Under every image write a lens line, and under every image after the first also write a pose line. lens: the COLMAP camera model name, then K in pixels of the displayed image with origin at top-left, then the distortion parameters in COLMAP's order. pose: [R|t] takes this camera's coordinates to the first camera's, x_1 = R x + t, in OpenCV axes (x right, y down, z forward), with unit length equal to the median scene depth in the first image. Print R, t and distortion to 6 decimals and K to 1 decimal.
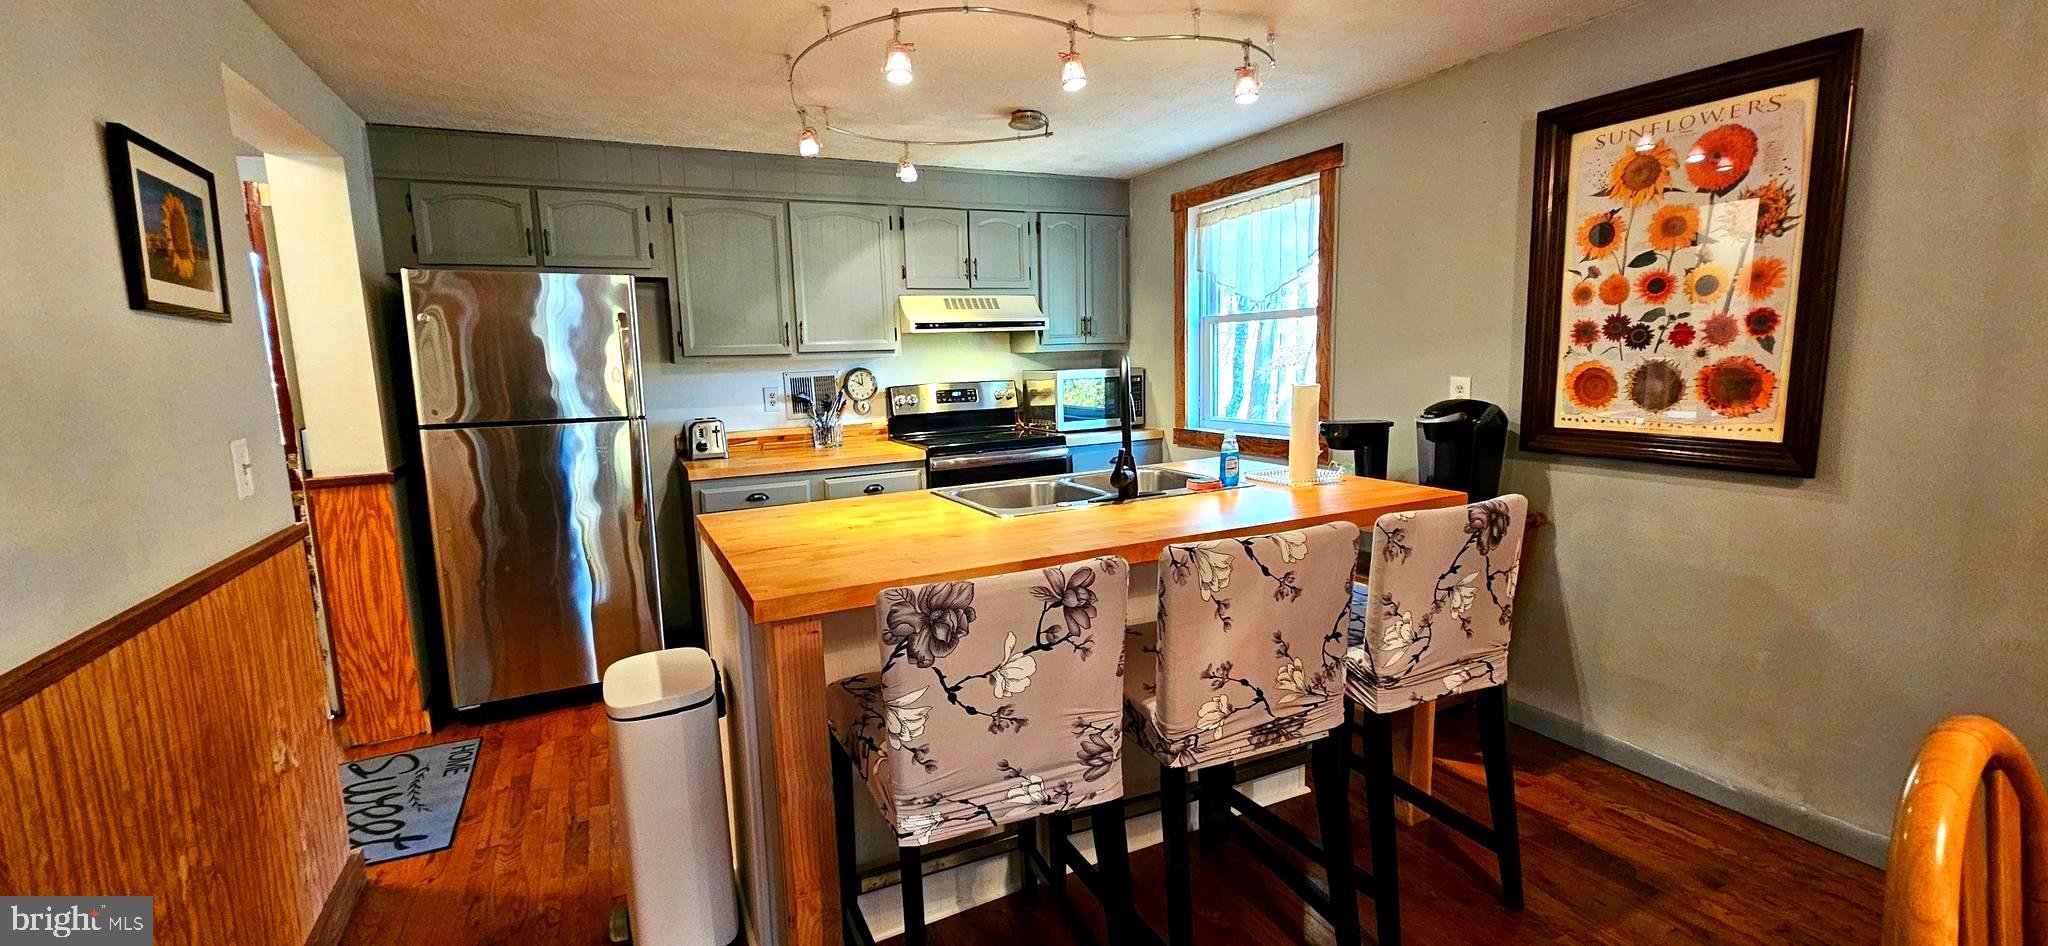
lens RADIAL K [[838.1, 0, 1012.3], [0, 838.1, 478.9], [0, 0, 1]] dist [0.002939, -0.005213]
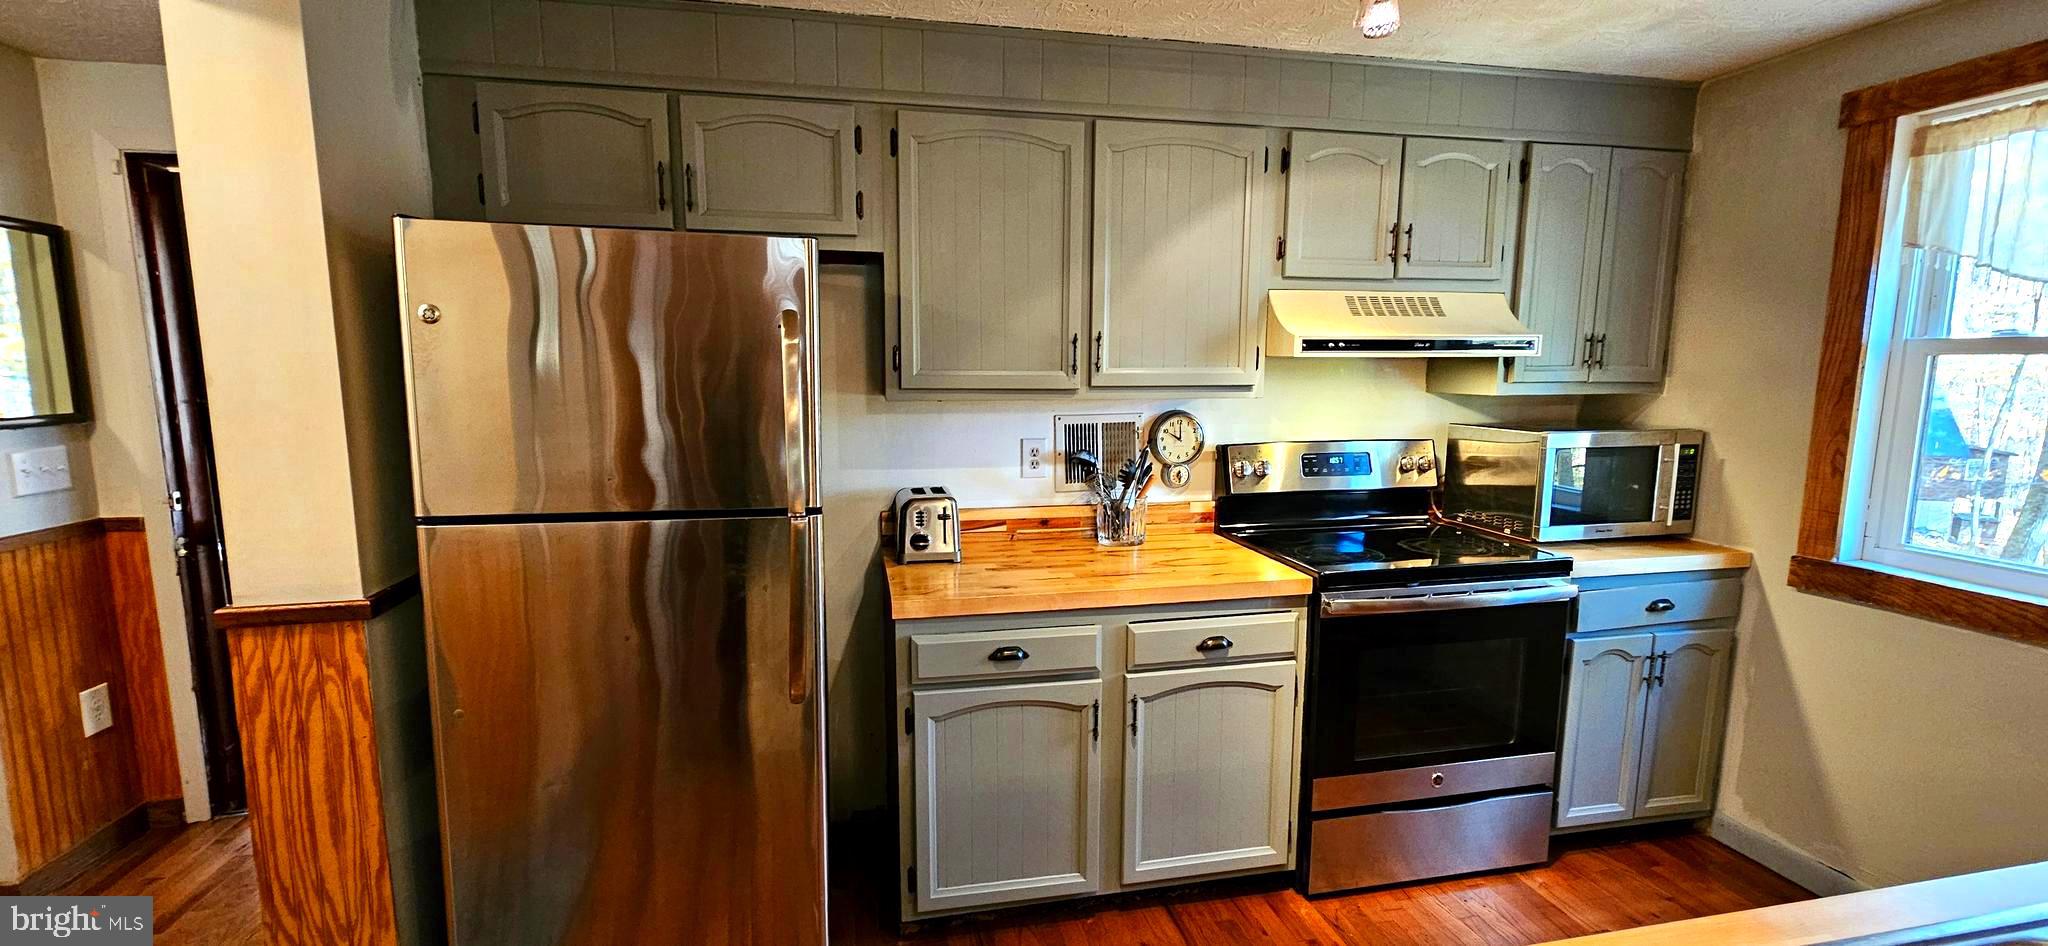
lens RADIAL K [[838.1, 0, 1012.3], [0, 838.1, 478.9], [0, 0, 1]] dist [0.002939, -0.005213]
pose [[0.967377, 0.064038, -0.245113, -0.154559], [-0.066469, 0.997787, -0.001648, -0.079563], [0.244465, 0.017887, 0.969493, 0.413810]]
